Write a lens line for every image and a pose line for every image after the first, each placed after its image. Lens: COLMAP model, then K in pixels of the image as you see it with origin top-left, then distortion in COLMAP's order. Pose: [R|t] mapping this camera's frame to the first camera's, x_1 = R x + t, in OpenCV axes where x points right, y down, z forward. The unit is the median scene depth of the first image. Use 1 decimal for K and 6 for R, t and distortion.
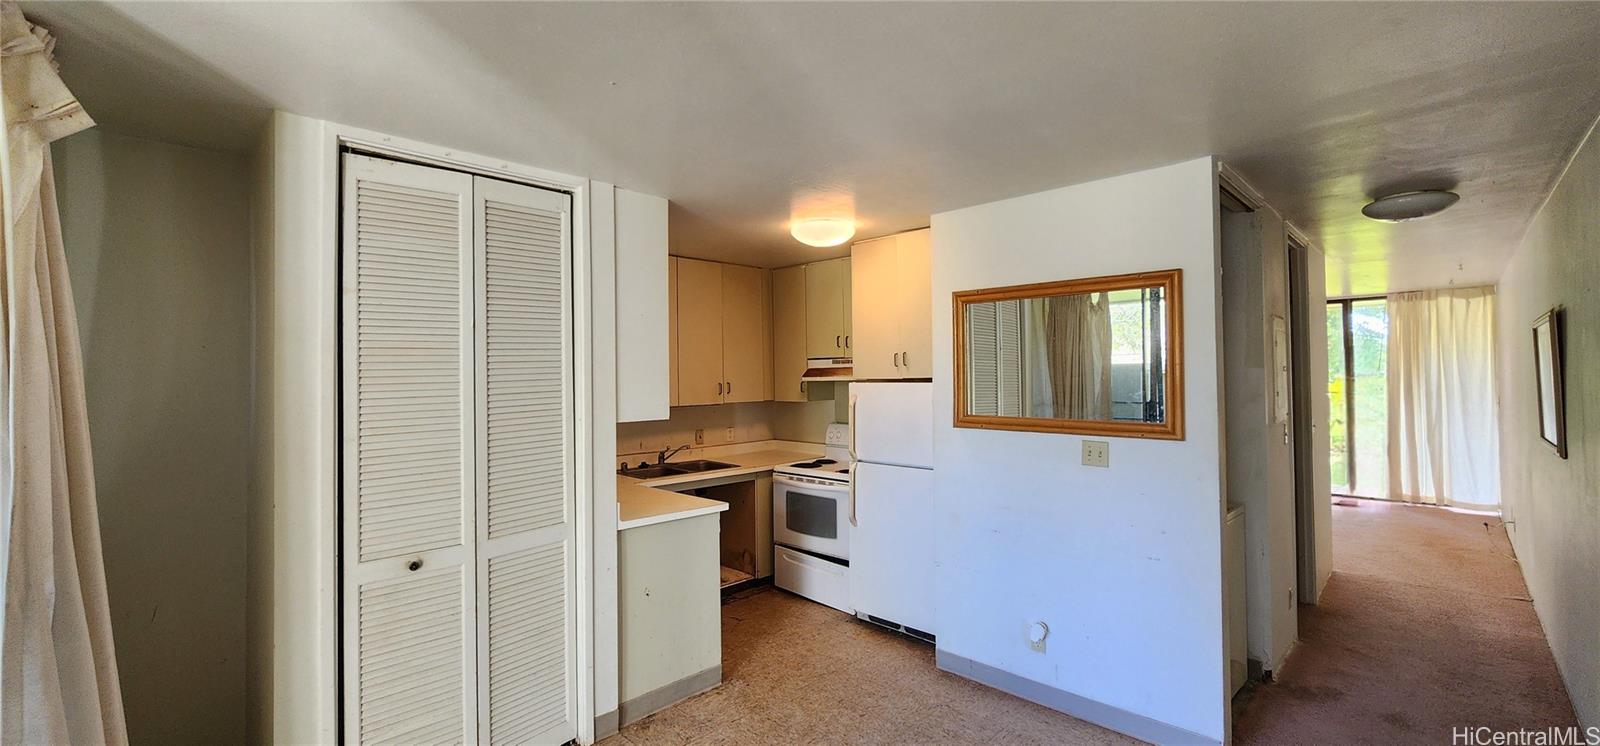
lens RADIAL K [[658.4, 0, 795.9], [0, 658.4, 372.0], [0, 0, 1]] dist [-0.003587, 0.000803]
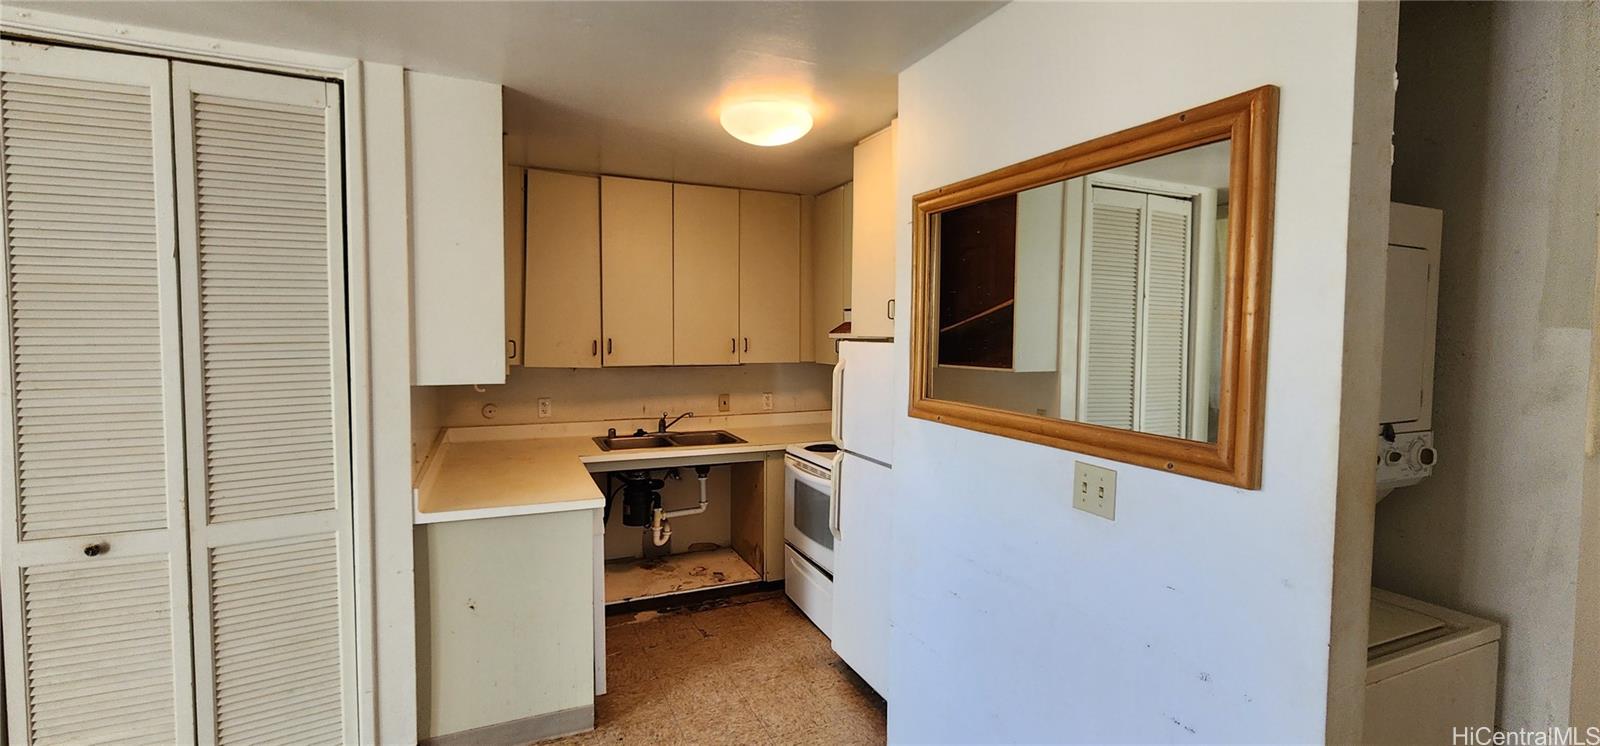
lens RADIAL K [[658.4, 0, 801.2], [0, 658.4, 370.3], [0, 0, 1]] dist [-0.003587, 0.000803]
pose [[0.934686, 0.038804, -0.353351, 0.362912], [-0.016646, 0.997711, 0.065534, 0.001425], [0.355085, -0.055372, 0.933193, 0.386736]]
